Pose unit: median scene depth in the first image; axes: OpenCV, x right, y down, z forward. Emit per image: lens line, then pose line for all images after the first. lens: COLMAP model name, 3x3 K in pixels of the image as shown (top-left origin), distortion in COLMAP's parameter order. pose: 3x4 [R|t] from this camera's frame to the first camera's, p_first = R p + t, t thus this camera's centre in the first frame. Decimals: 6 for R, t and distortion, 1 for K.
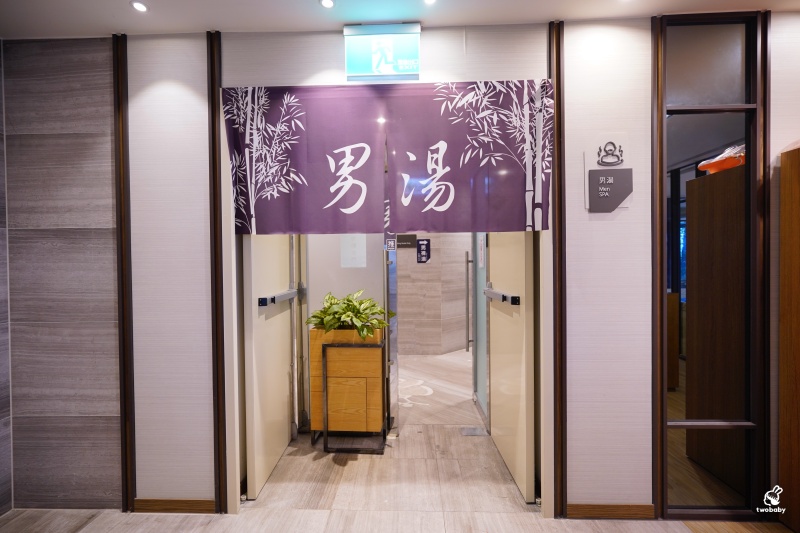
lens RADIAL K [[376.4, 0, 400.0], [0, 376.4, 266.5], [0, 0, 1]] dist [-0.000886, -0.000534]
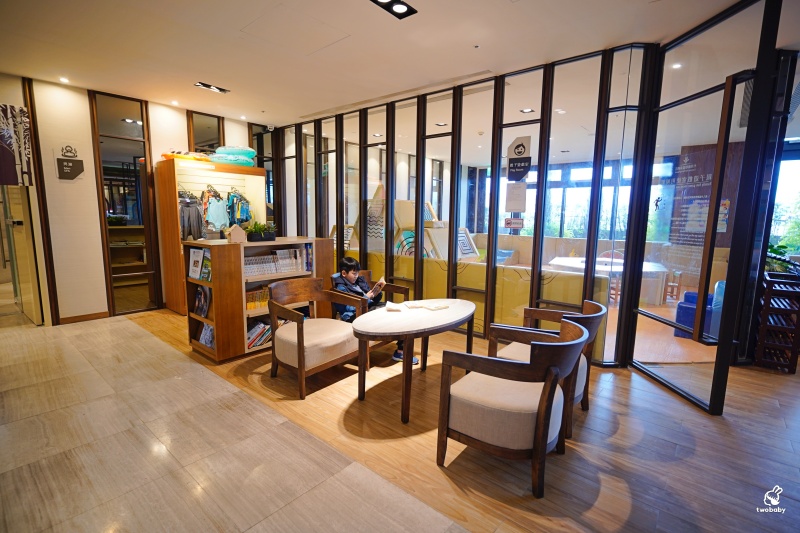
lens RADIAL K [[376.4, 0, 400.0], [0, 376.4, 266.5], [0, 0, 1]] dist [-0.000886, -0.000534]
pose [[0.619063, -0.088994, 0.780283, 0.005432], [-0.012698, 0.992295, 0.123249, 0.056078], [-0.785239, -0.086207, 0.613163, -1.790946]]
